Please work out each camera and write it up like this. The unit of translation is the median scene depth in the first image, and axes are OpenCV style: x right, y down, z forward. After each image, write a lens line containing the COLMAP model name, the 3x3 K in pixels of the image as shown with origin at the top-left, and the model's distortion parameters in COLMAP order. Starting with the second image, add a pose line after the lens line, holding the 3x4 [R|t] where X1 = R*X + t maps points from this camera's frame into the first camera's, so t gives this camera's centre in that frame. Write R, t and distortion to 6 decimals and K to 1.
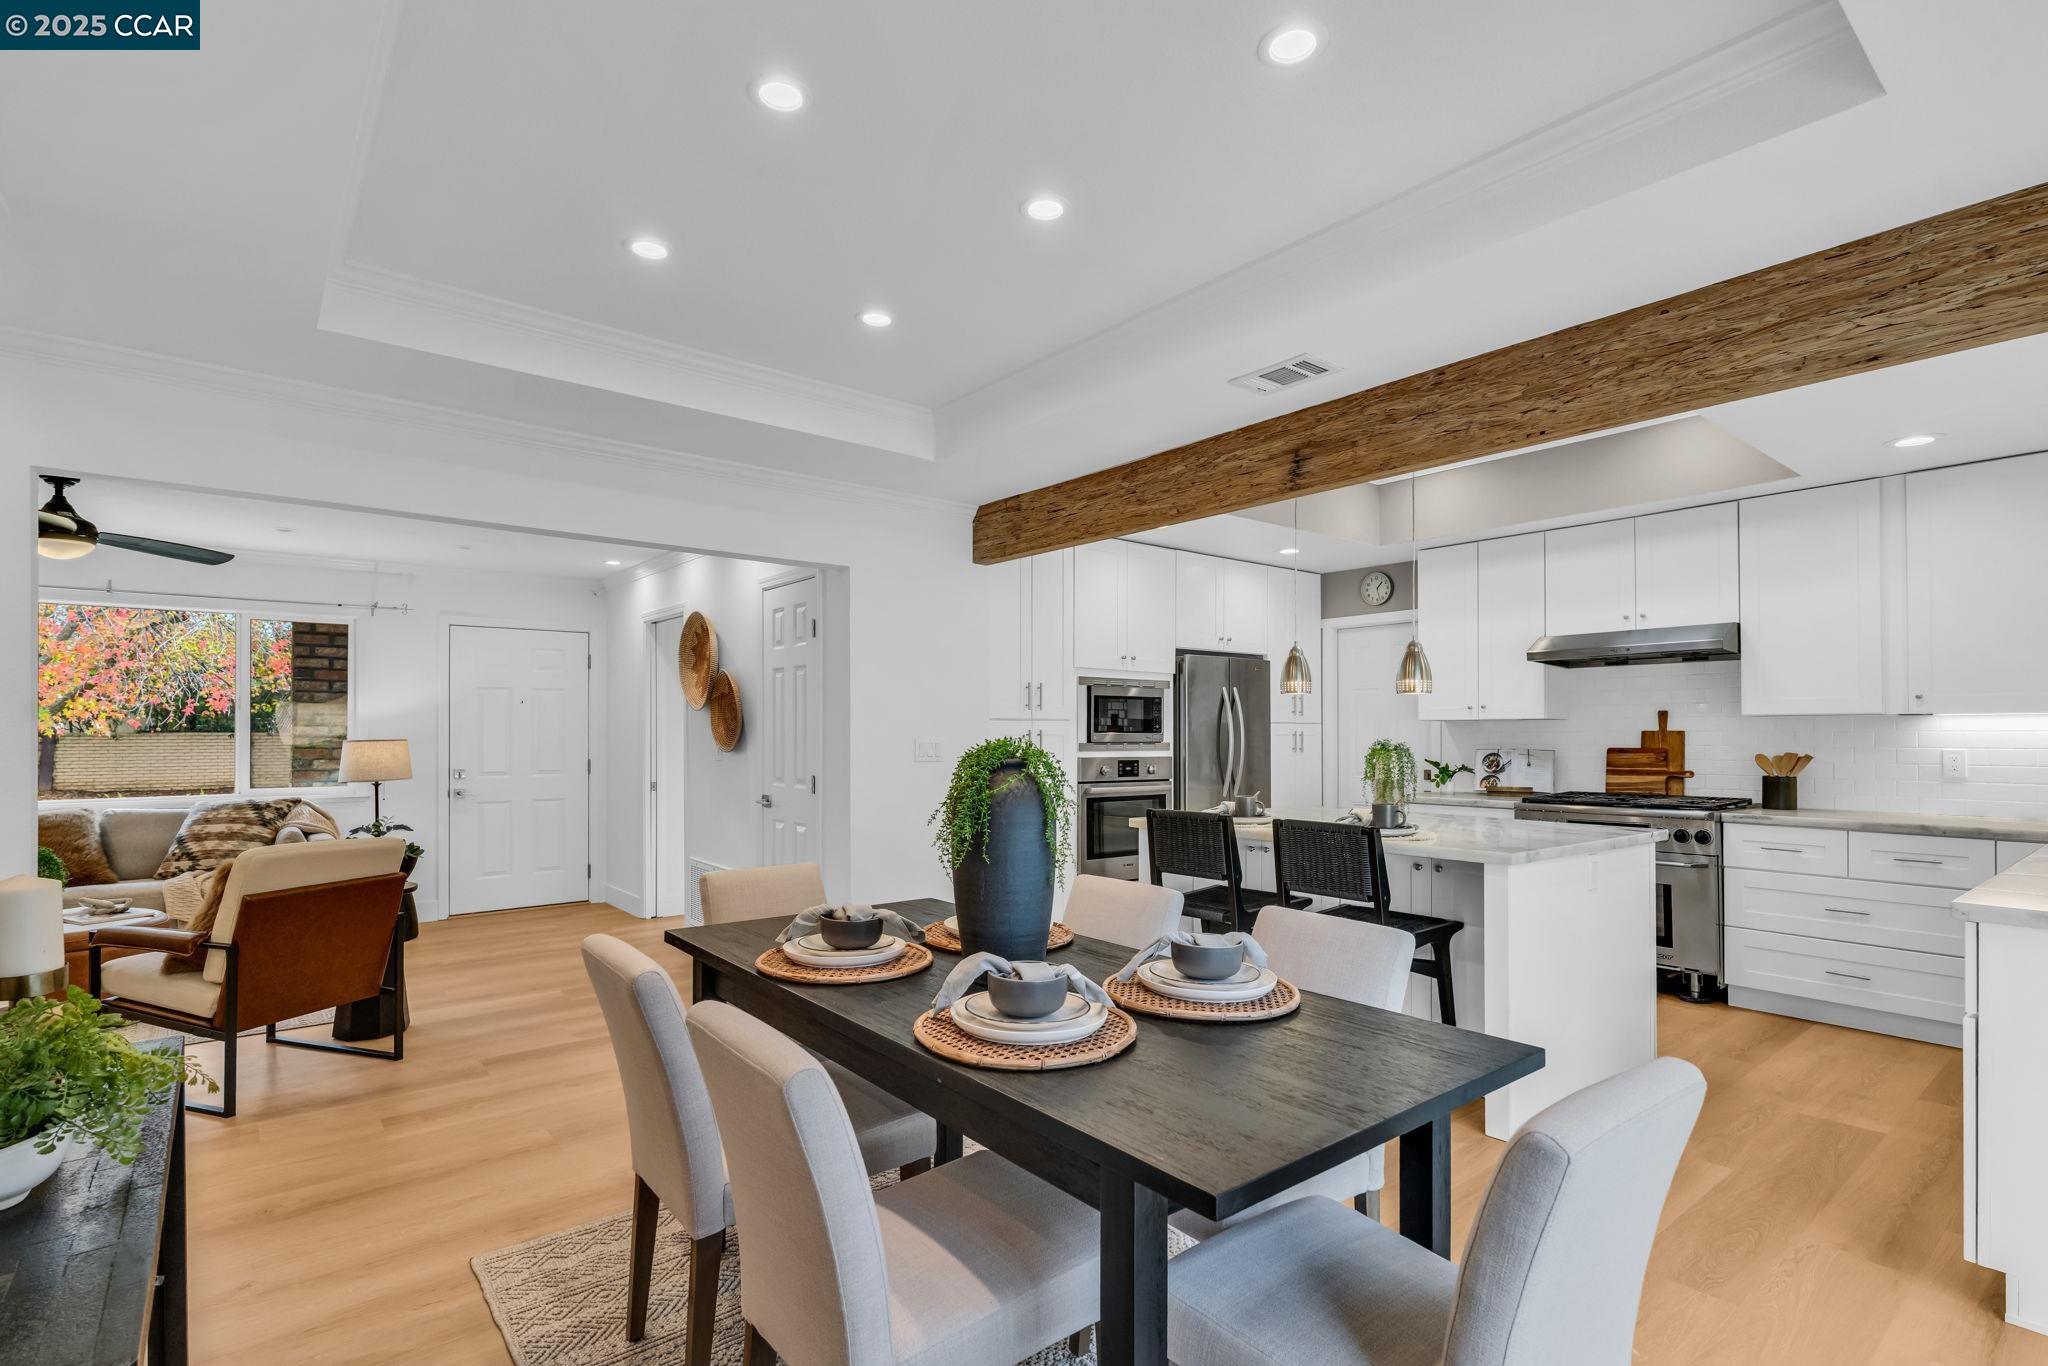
lens RADIAL K [[917.9, 0, 1076.7], [0, 917.9, 688.5], [0, 0, 1]] dist [-0.012149, -0.000073]
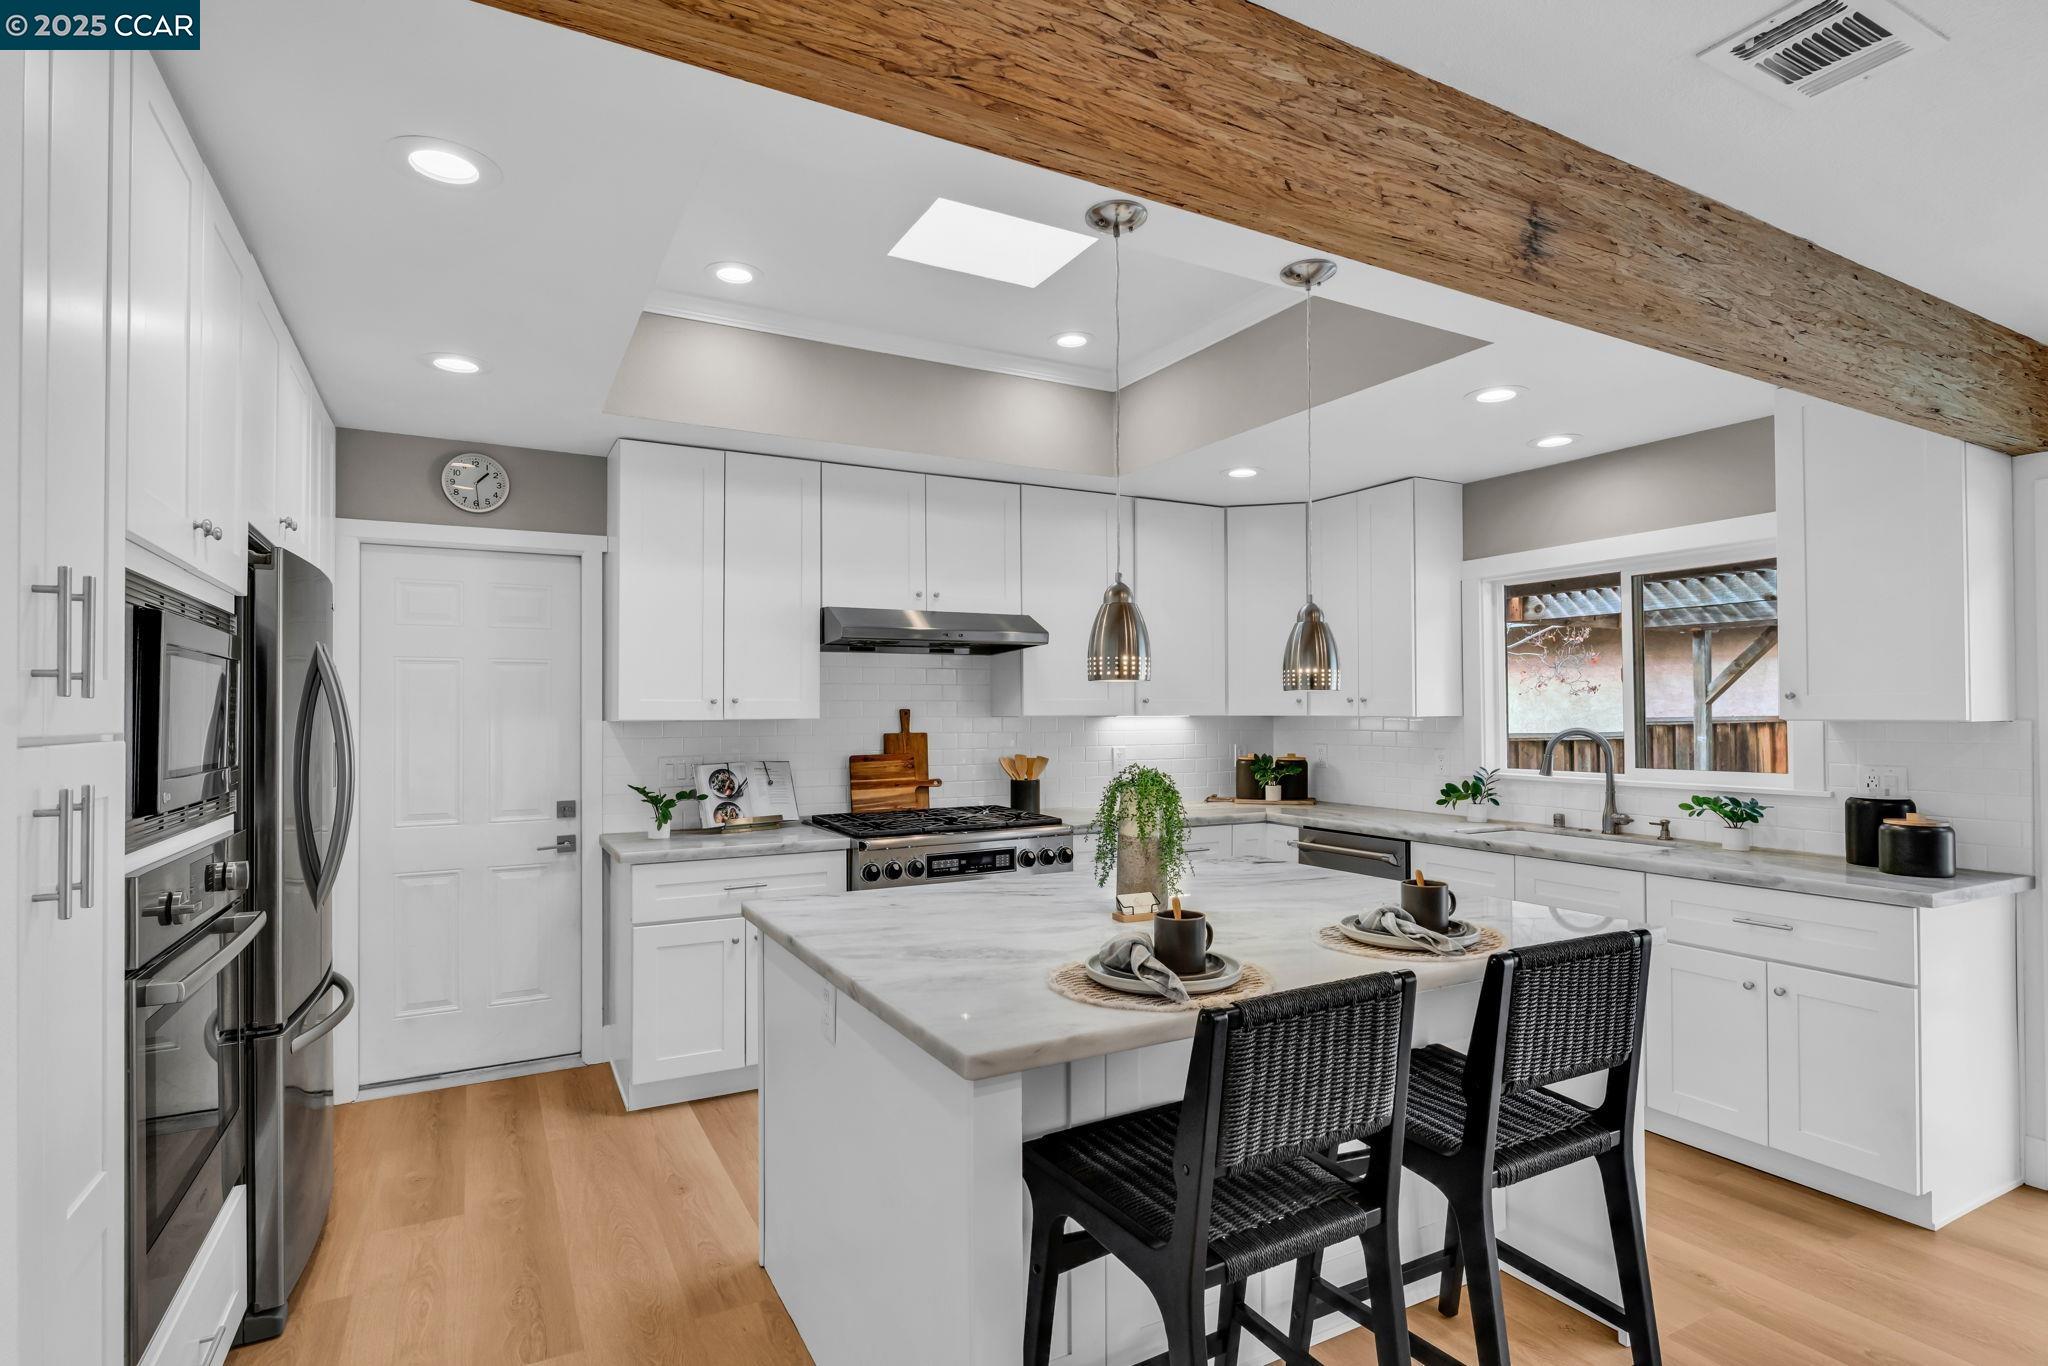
lens RADIAL K [[972.6, 0, 955.6], [0, 972.6, 707.4], [0, 0, 1]] dist [-0.006727, 0.001926]
pose [[0.245816, 0.005084, 0.969303, -0.217413], [-0.040011, 0.999187, 0.004906, 0.016160], [-0.968490, -0.039989, 0.245819, 0.727731]]
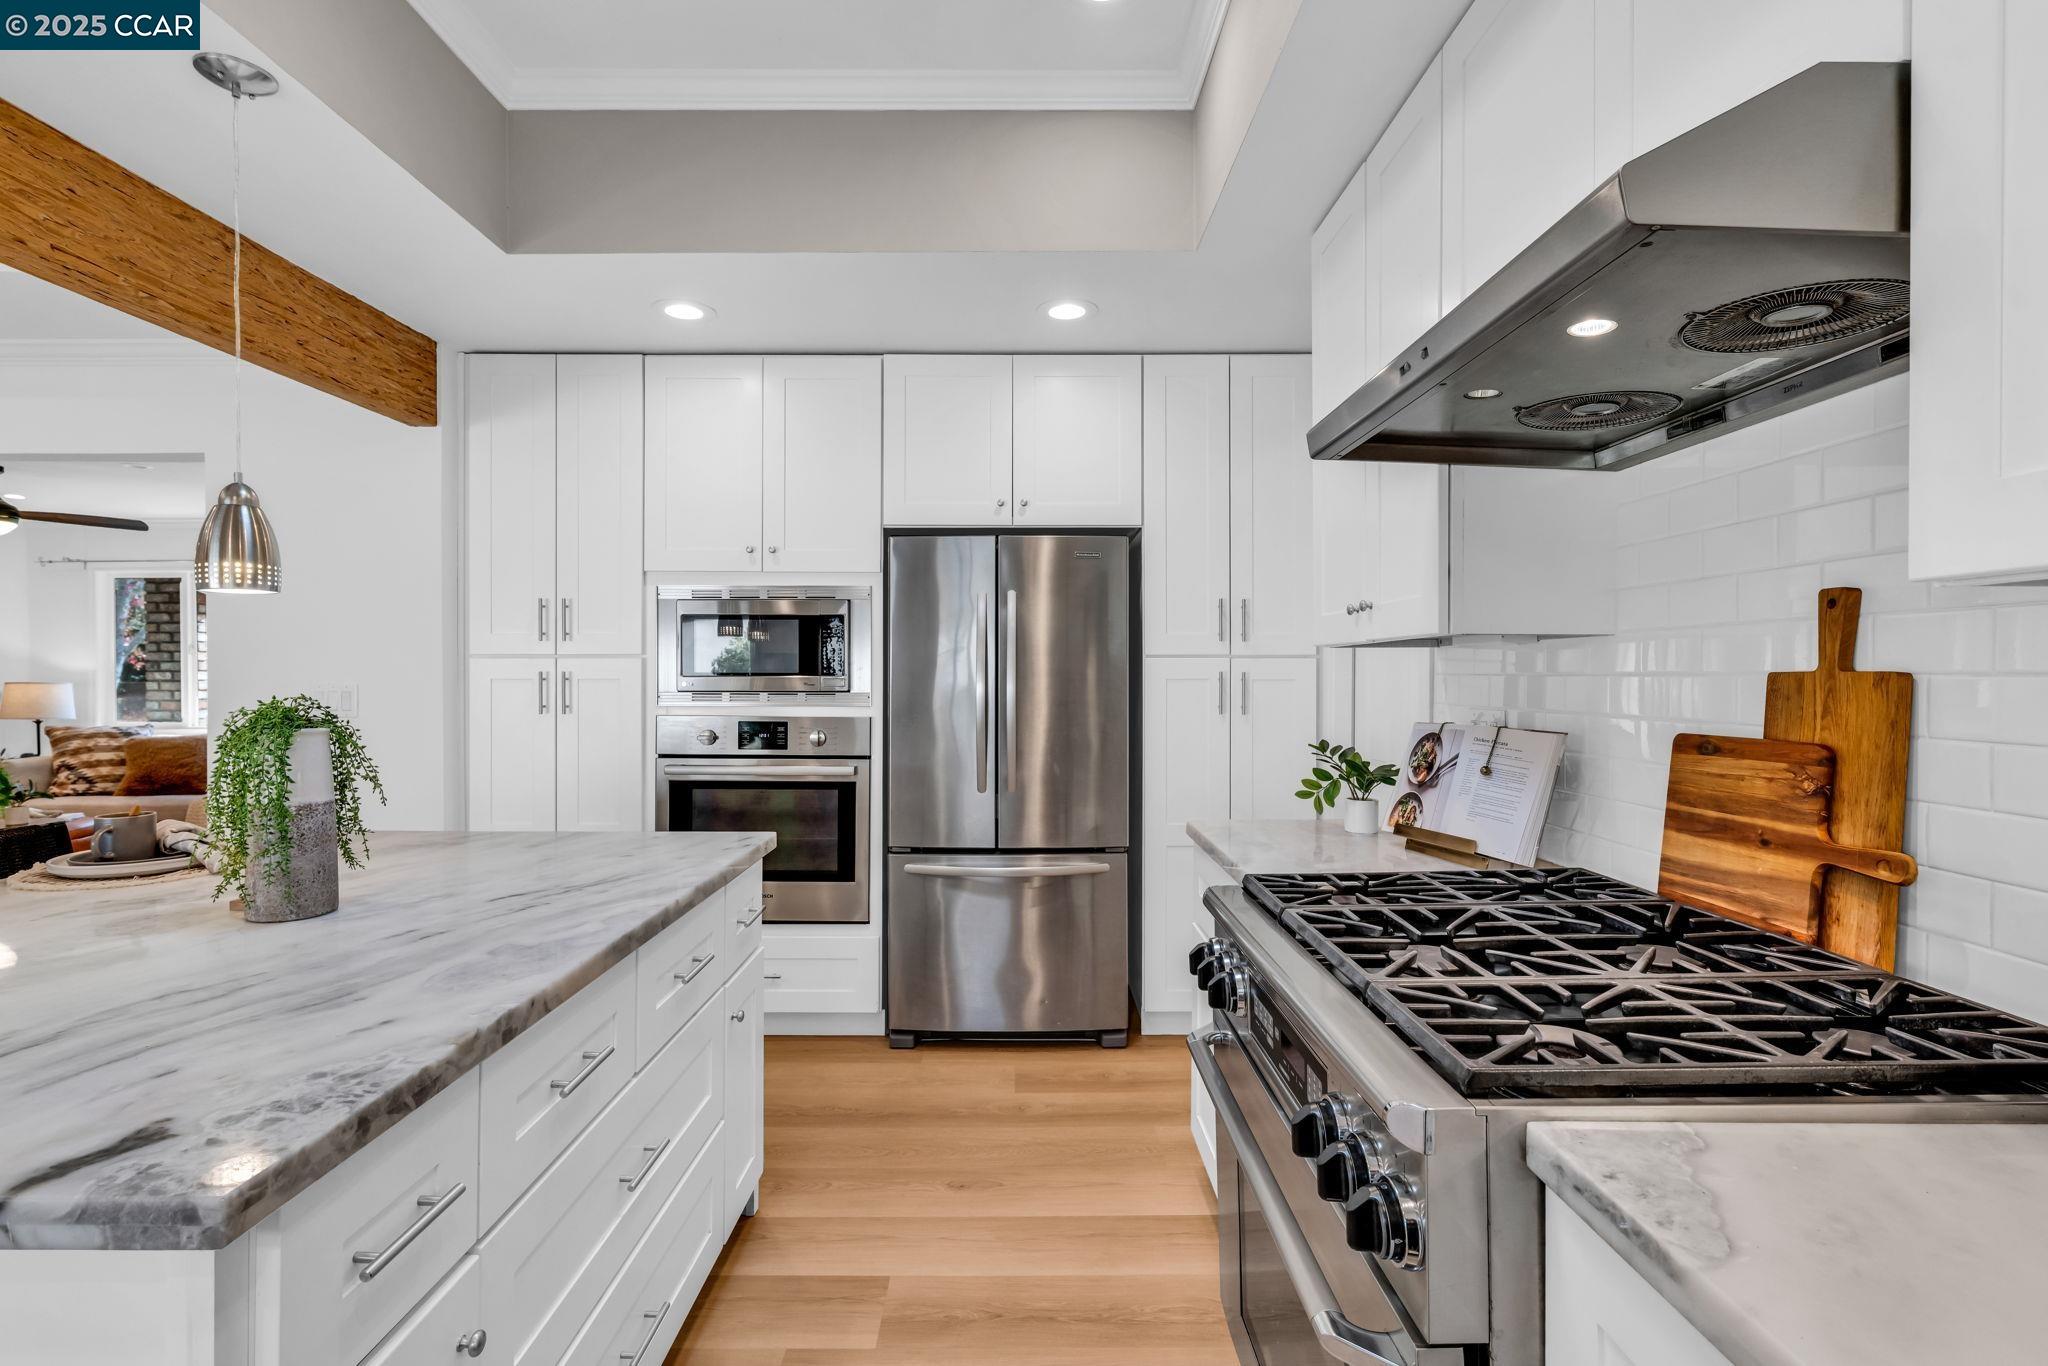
lens RADIAL K [[972.6, 0, 1030.3], [0, 972.6, 677.5], [0, 0, 1]] dist [-0.006727, 0.001926]
pose [[0.779566, 0.003092, -0.626313, 0.631184], [0.027984, 0.998817, 0.039762, 0.031388], [0.625695, -0.048524, 0.778557, 0.662610]]
